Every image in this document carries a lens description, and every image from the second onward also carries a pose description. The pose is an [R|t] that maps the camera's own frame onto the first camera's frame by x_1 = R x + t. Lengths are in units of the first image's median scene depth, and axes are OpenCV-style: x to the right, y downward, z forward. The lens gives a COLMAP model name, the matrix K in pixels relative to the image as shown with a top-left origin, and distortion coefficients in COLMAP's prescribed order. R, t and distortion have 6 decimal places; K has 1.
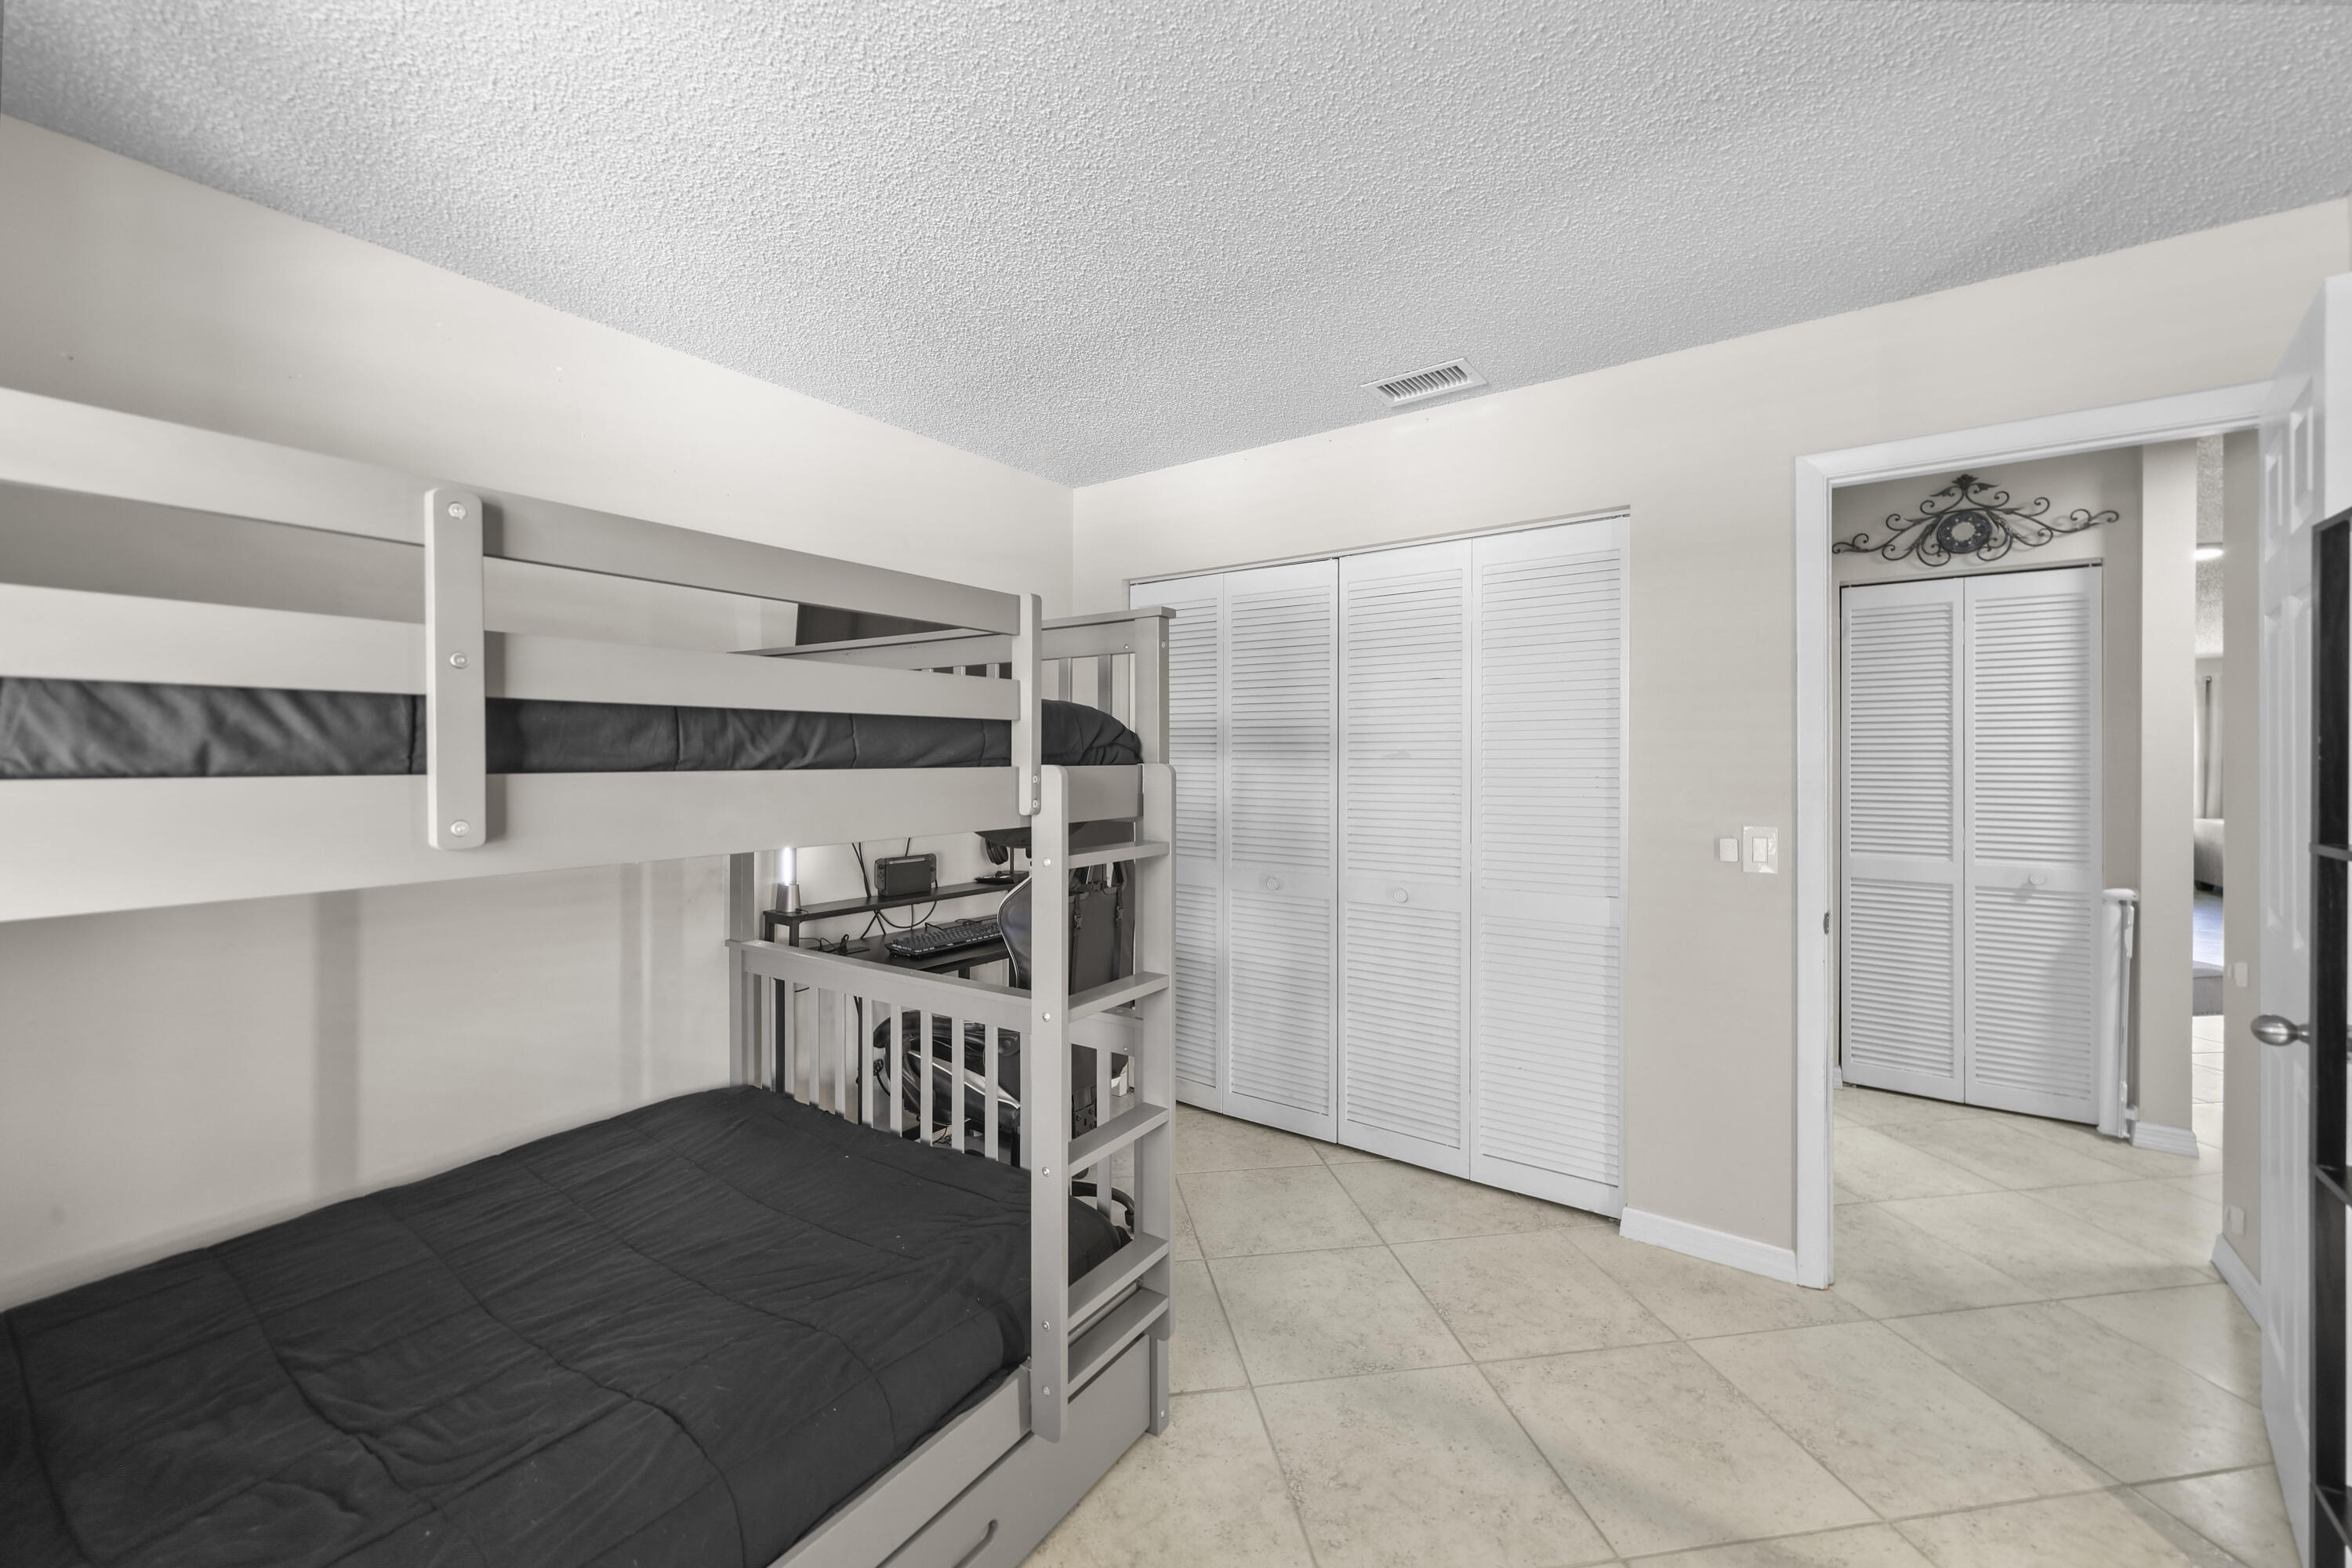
lens RADIAL K [[936.4, 0, 1174.5], [0, 936.4, 778.4], [0, 0, 1]] dist [0.000520, 0.000077]
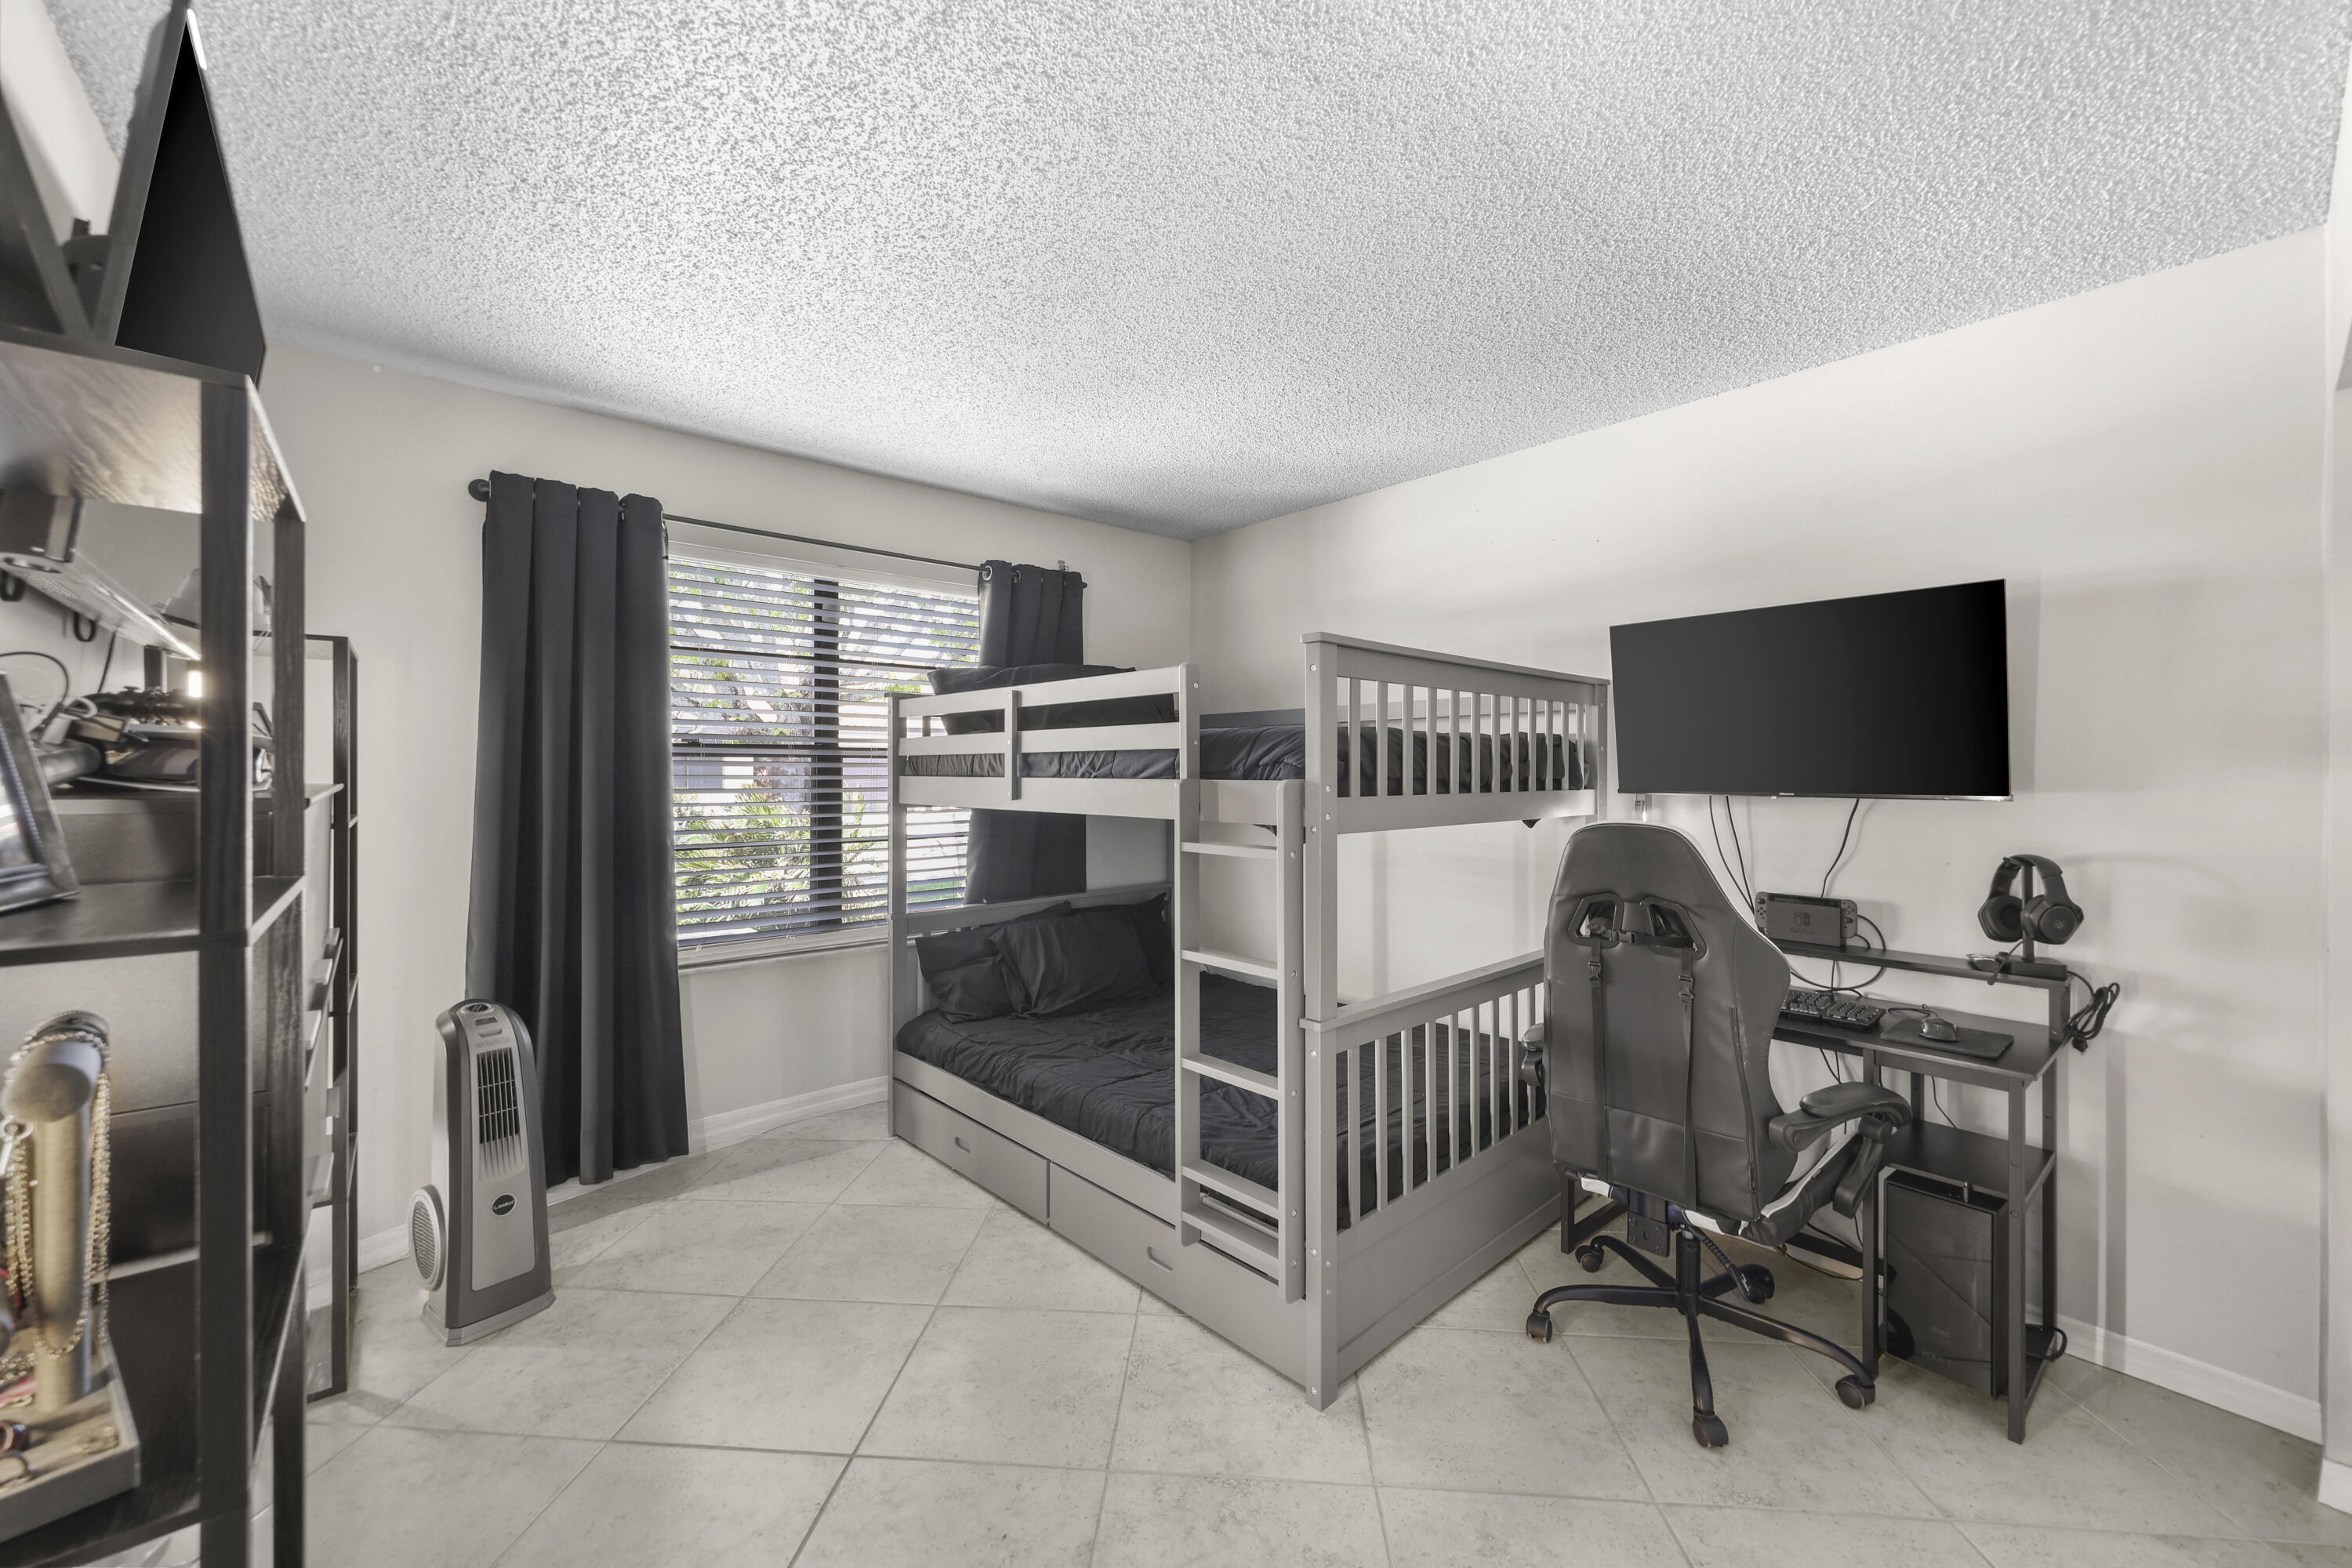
lens RADIAL K [[936.4, 0, 1174.5], [0, 936.4, 778.4], [0, 0, 1]] dist [0.000520, 0.000077]
pose [[-0.252821, 0.002904, -0.967509, 1.178892], [-0.026214, 0.999608, 0.009850, -0.024098], [0.967158, 0.027852, -0.252646, 1.227529]]
